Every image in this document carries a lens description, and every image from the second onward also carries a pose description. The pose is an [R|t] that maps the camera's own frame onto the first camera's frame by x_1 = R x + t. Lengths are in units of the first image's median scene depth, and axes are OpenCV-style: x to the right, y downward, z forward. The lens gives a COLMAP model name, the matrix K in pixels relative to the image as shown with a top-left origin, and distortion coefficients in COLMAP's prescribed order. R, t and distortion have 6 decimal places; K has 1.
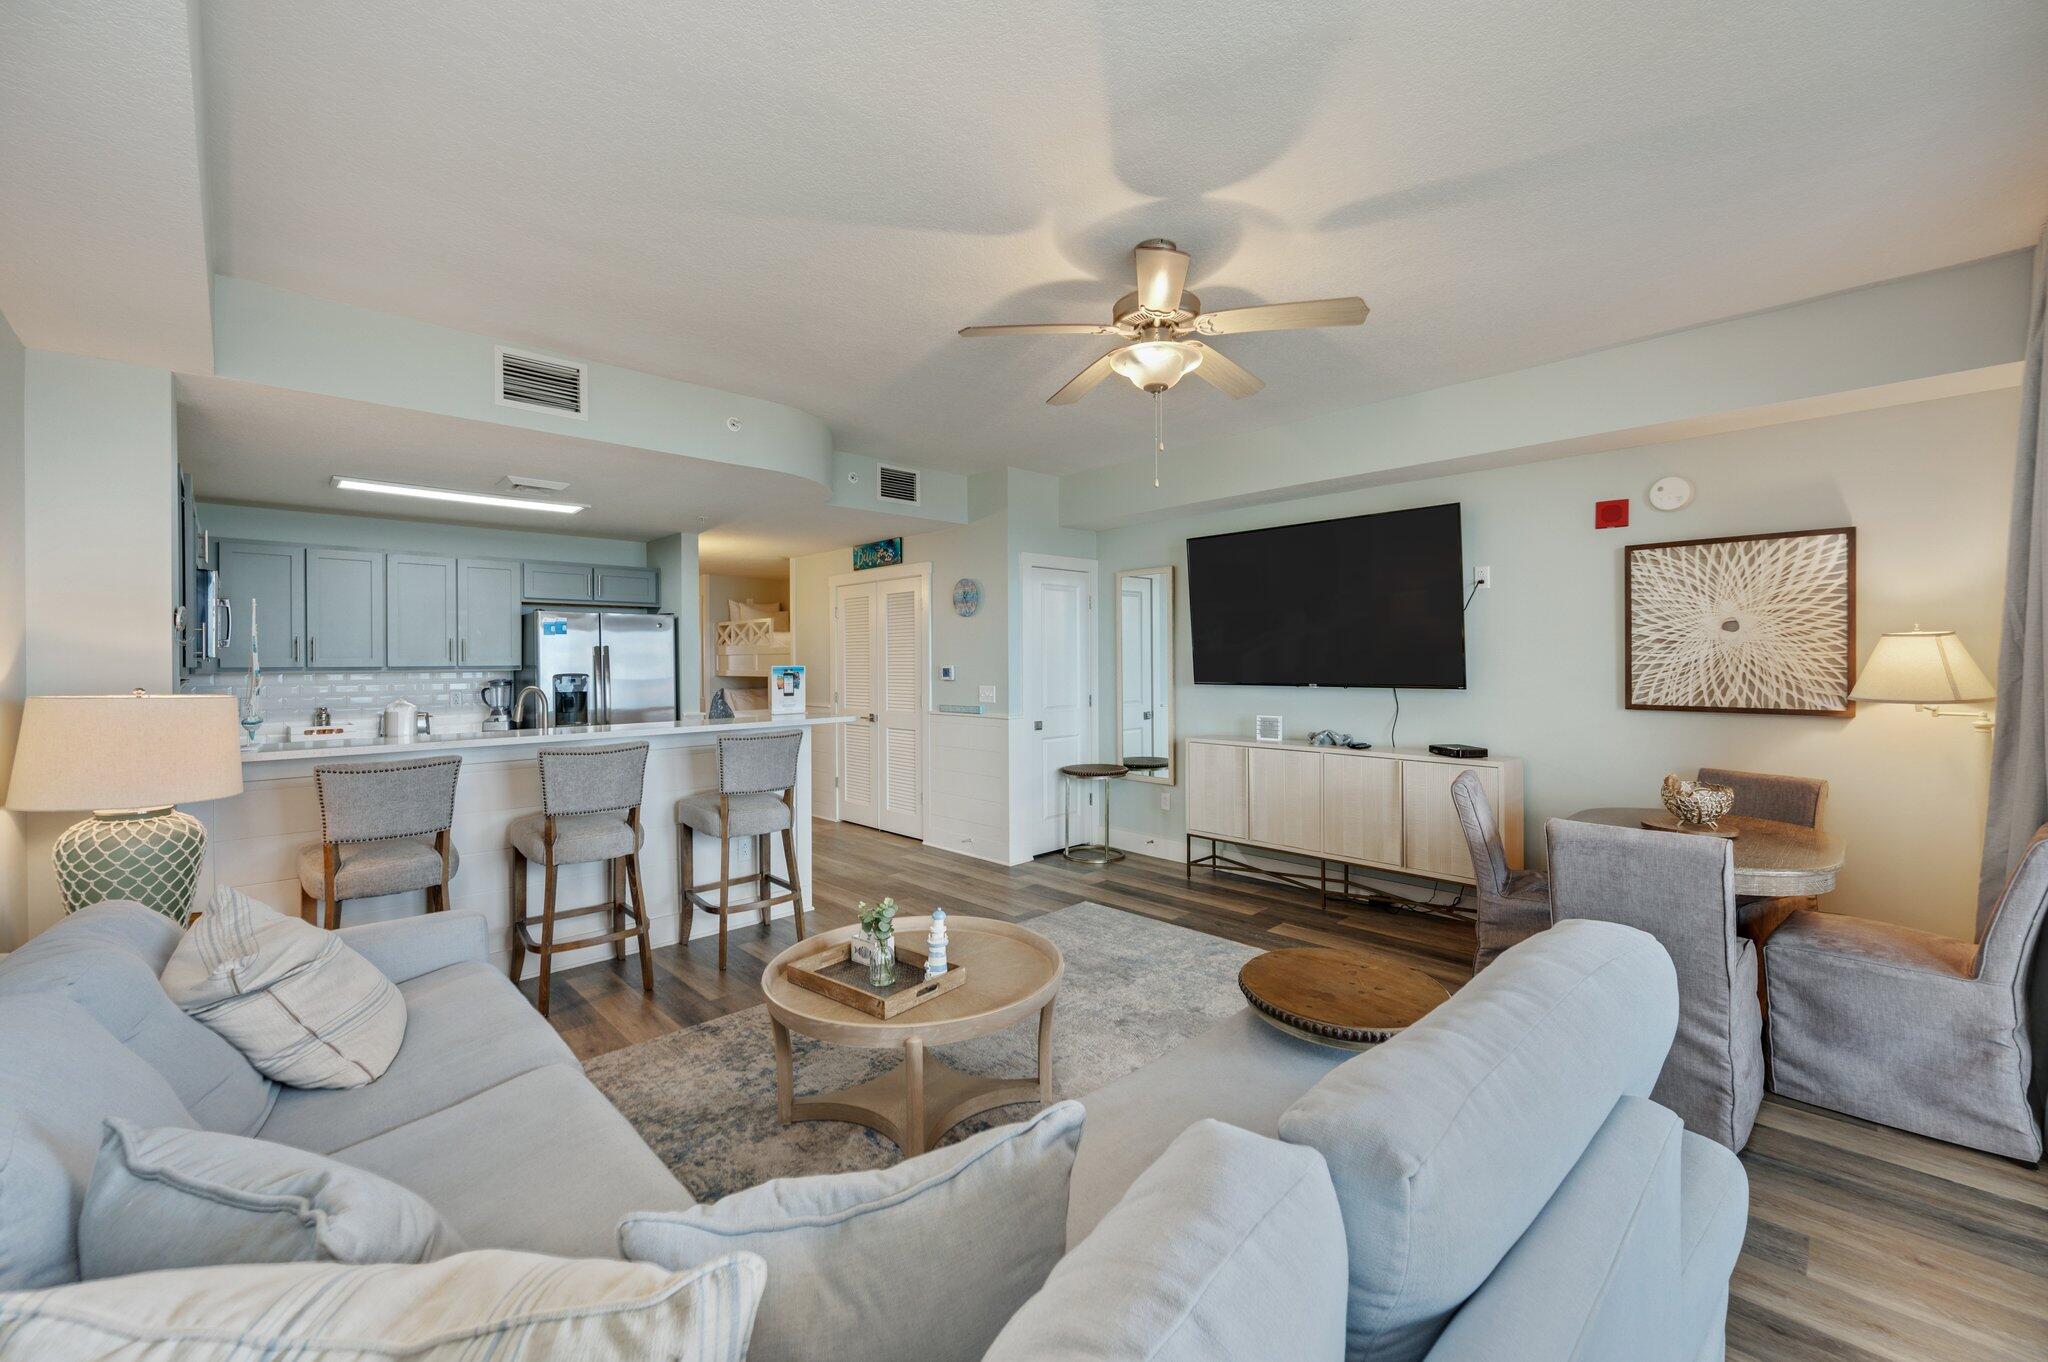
lens RADIAL K [[814.5, 0, 1036.6], [0, 814.5, 668.7], [0, 0, 1]] dist [0.001805, 0.000190]
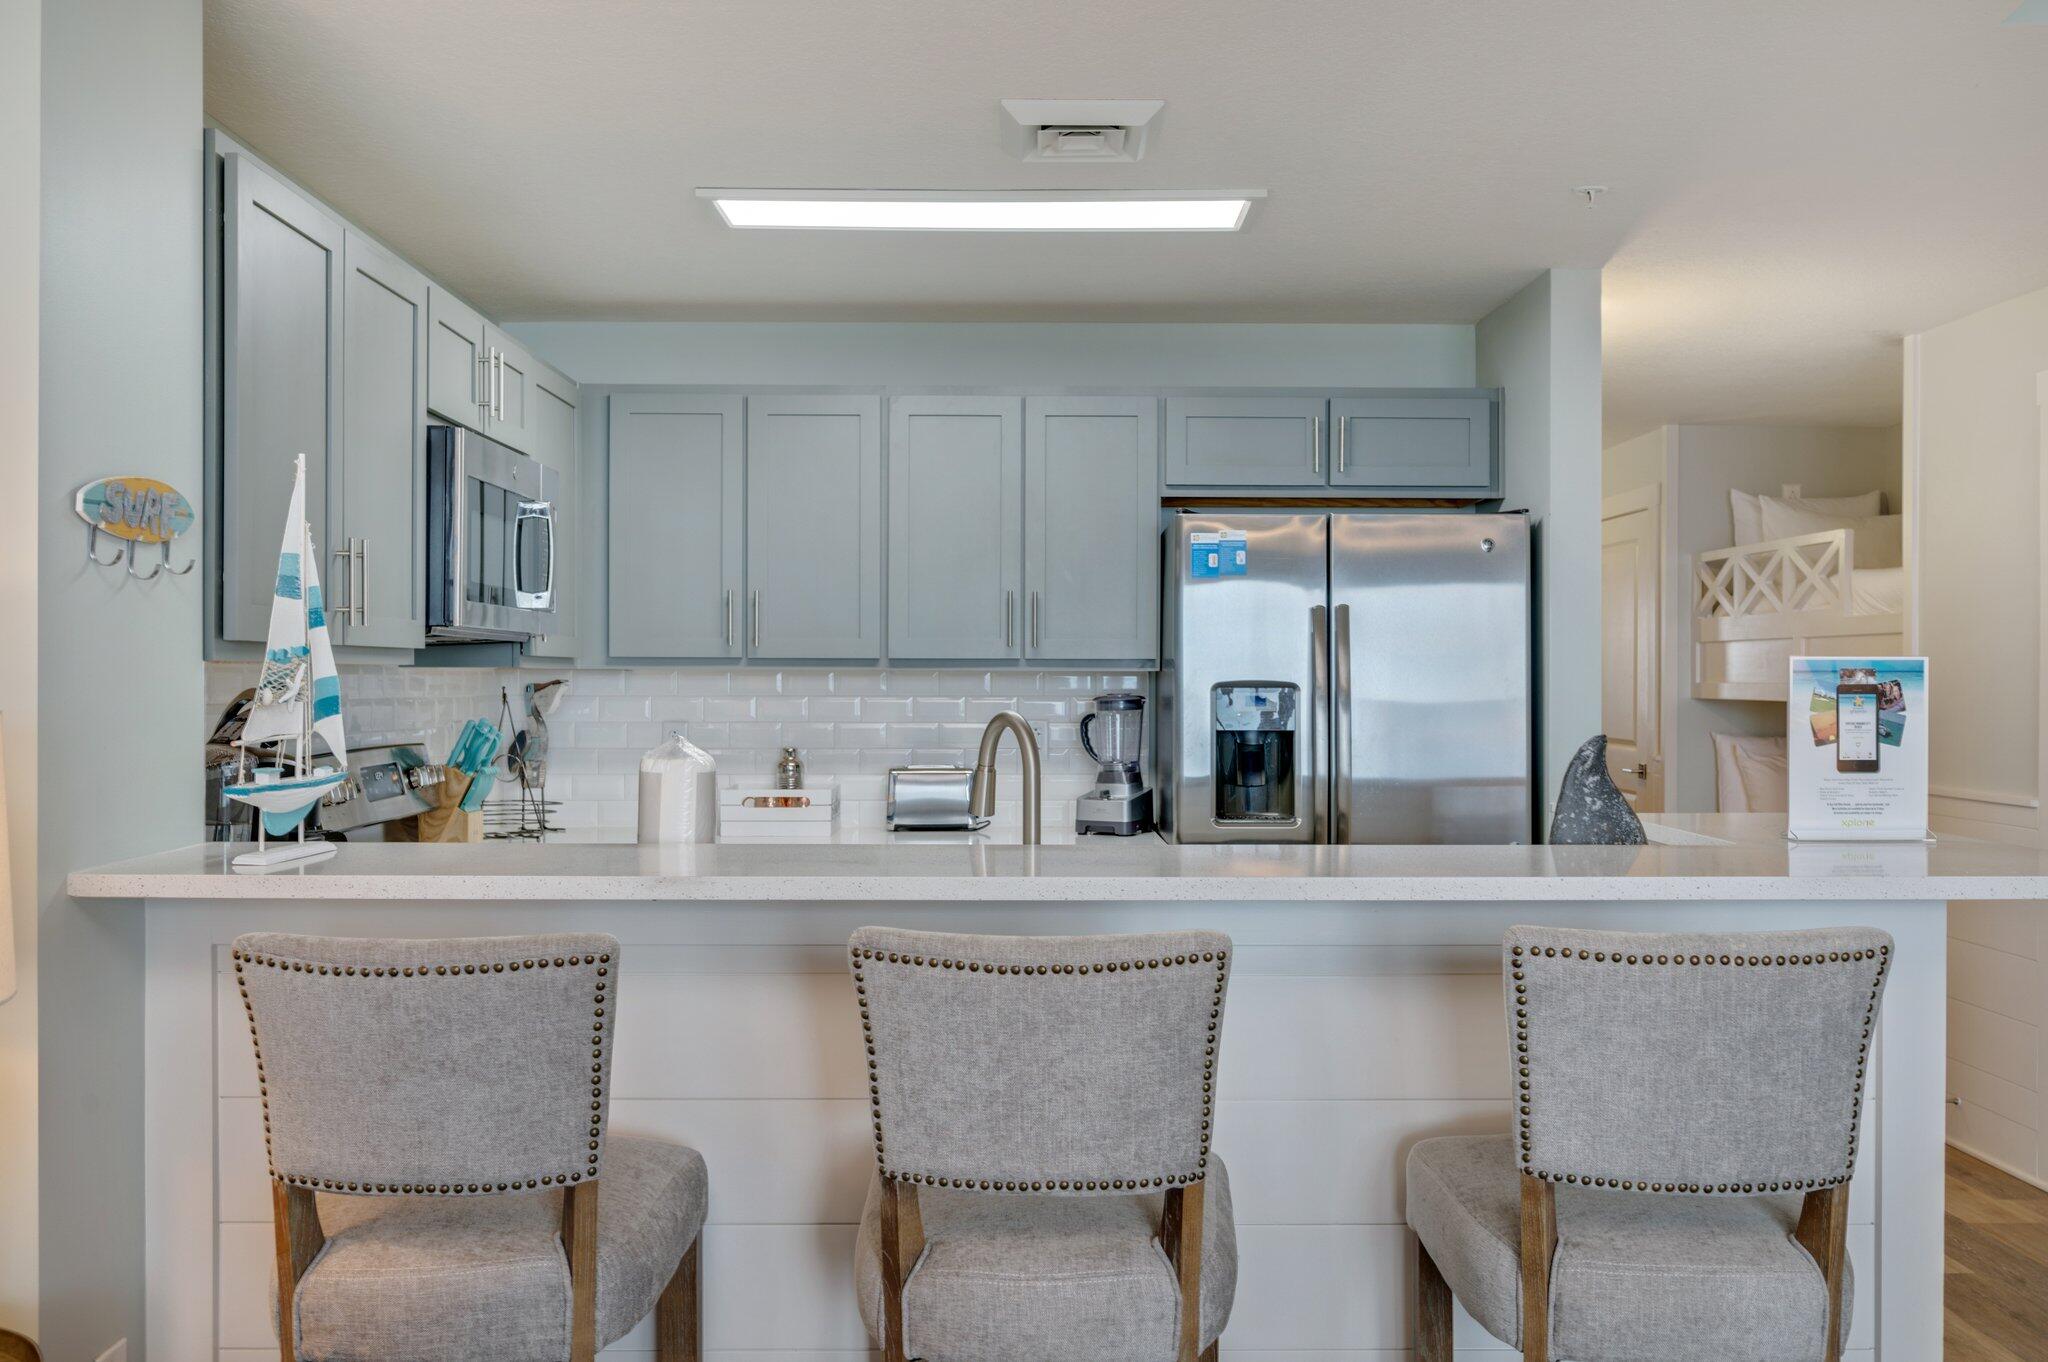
lens RADIAL K [[1785.0, 0, 1024.0], [0, 1785.0, 681.0], [0, 0, 1]] dist [-0.009838, -0.003178]
pose [[0.720055, 0.011492, -0.693821, -0.086315], [-0.013953, 0.999900, 0.002082, 0.005885], [0.693776, 0.008182, 0.720144, 0.344669]]
